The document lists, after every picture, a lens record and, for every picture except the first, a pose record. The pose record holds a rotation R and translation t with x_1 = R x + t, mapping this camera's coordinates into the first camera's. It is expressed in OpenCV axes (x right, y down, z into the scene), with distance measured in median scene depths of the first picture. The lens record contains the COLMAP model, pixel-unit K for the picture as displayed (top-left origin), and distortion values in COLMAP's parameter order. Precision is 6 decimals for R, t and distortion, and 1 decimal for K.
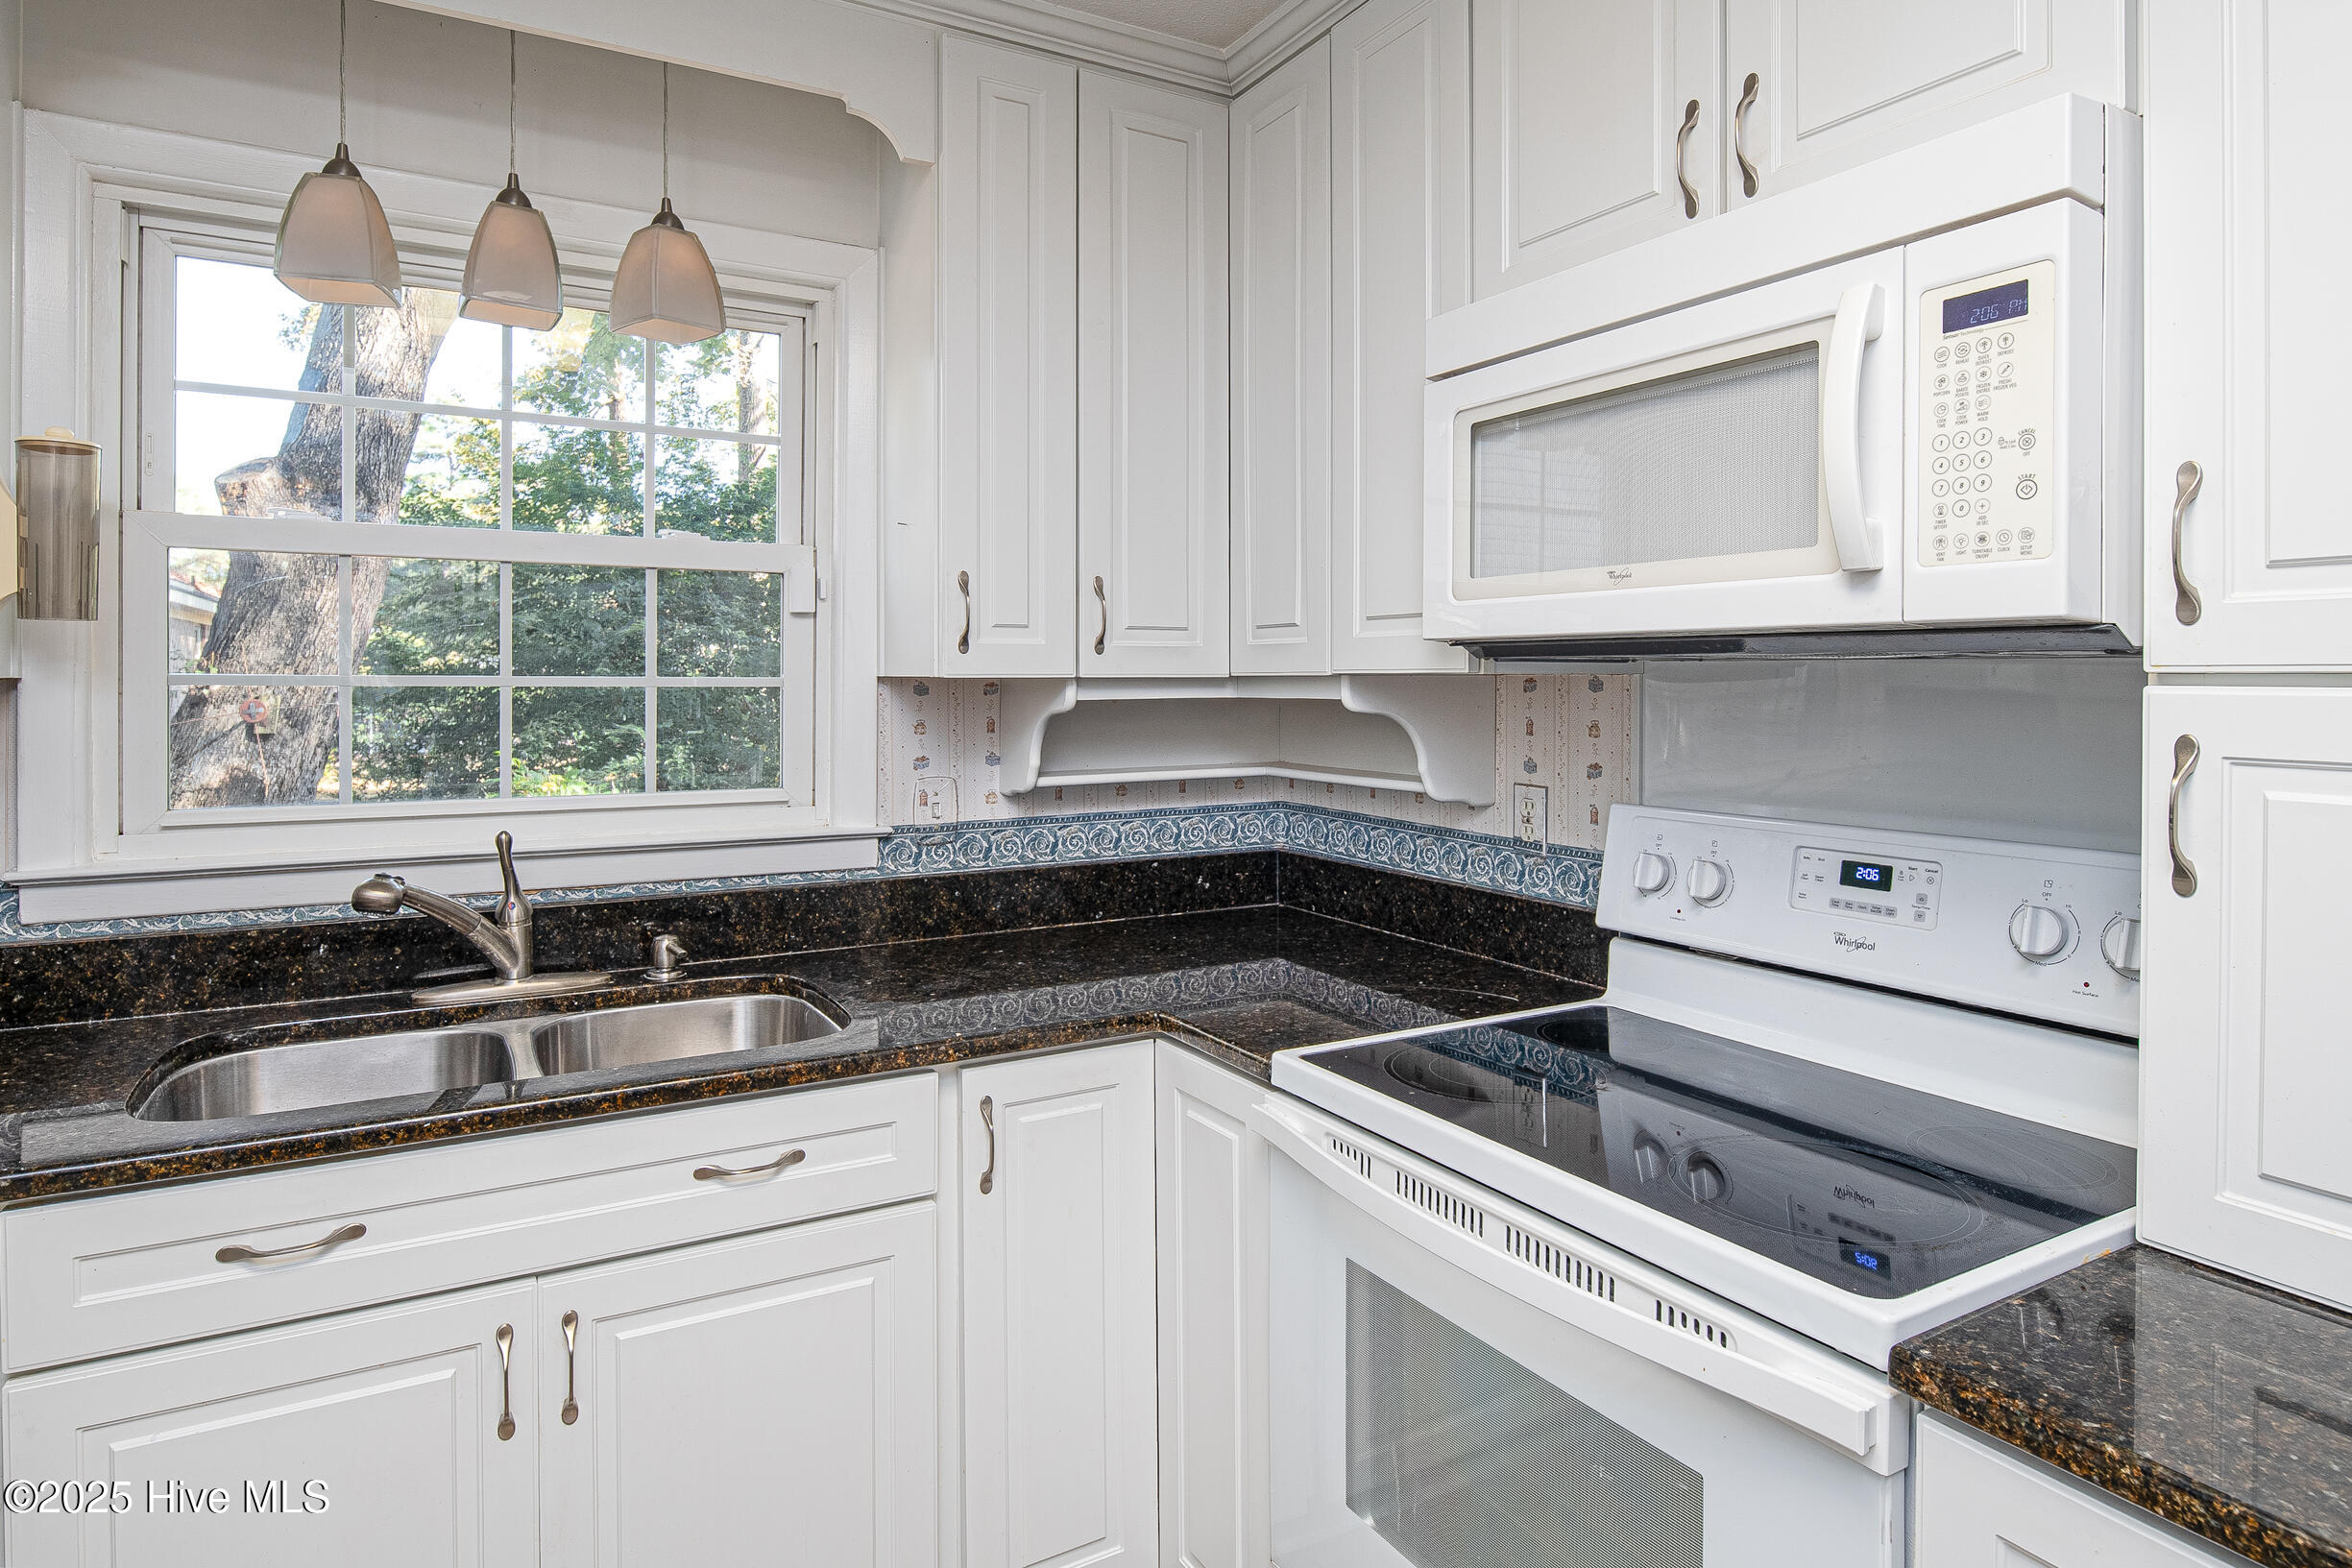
lens RADIAL K [[1335.0, 0, 1170.0], [0, 1335.0, 672.5], [0, 0, 1]] dist [-0.003495, -0.002094]
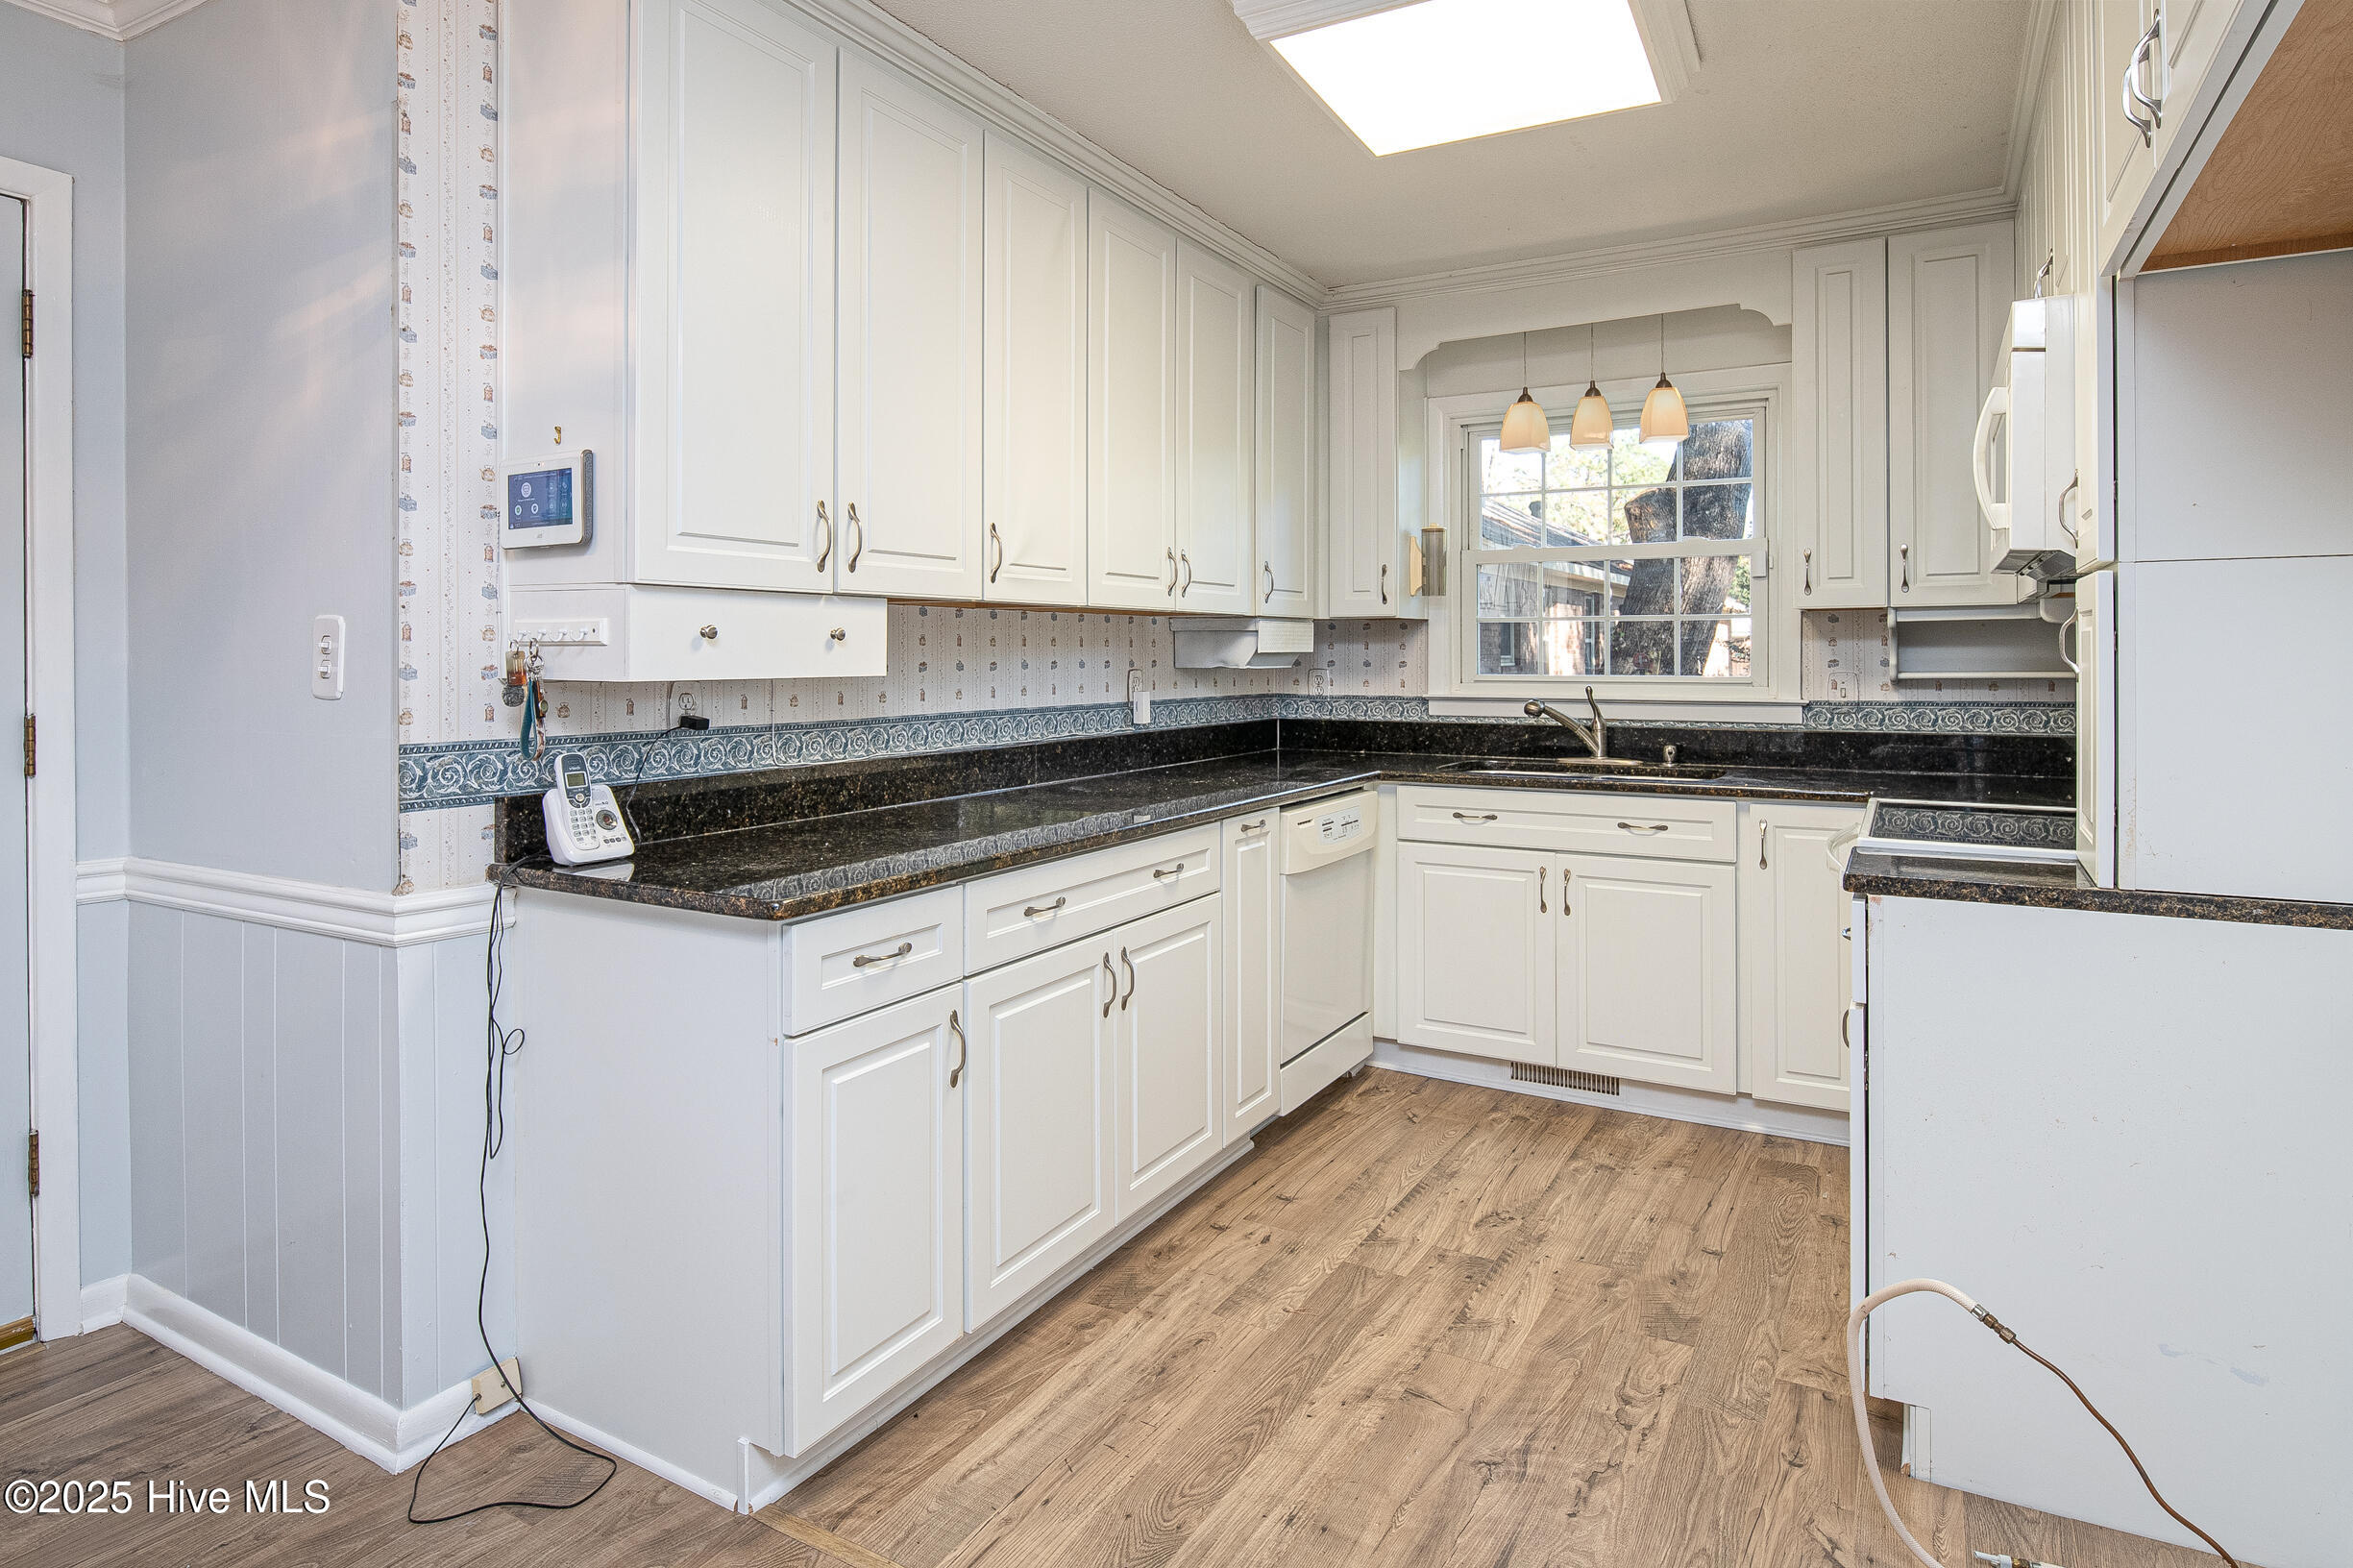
lens RADIAL K [[1295.2, 0, 1183.9], [0, 1295.2, 779.3], [0, 0, 1]] dist [-0.001023, -0.007248]
pose [[0.522600, 0.078586, -0.848948, 0.886373], [0.008256, 0.995230, 0.097209, 0.054512], [0.852538, -0.057810, 0.519459, -0.621607]]
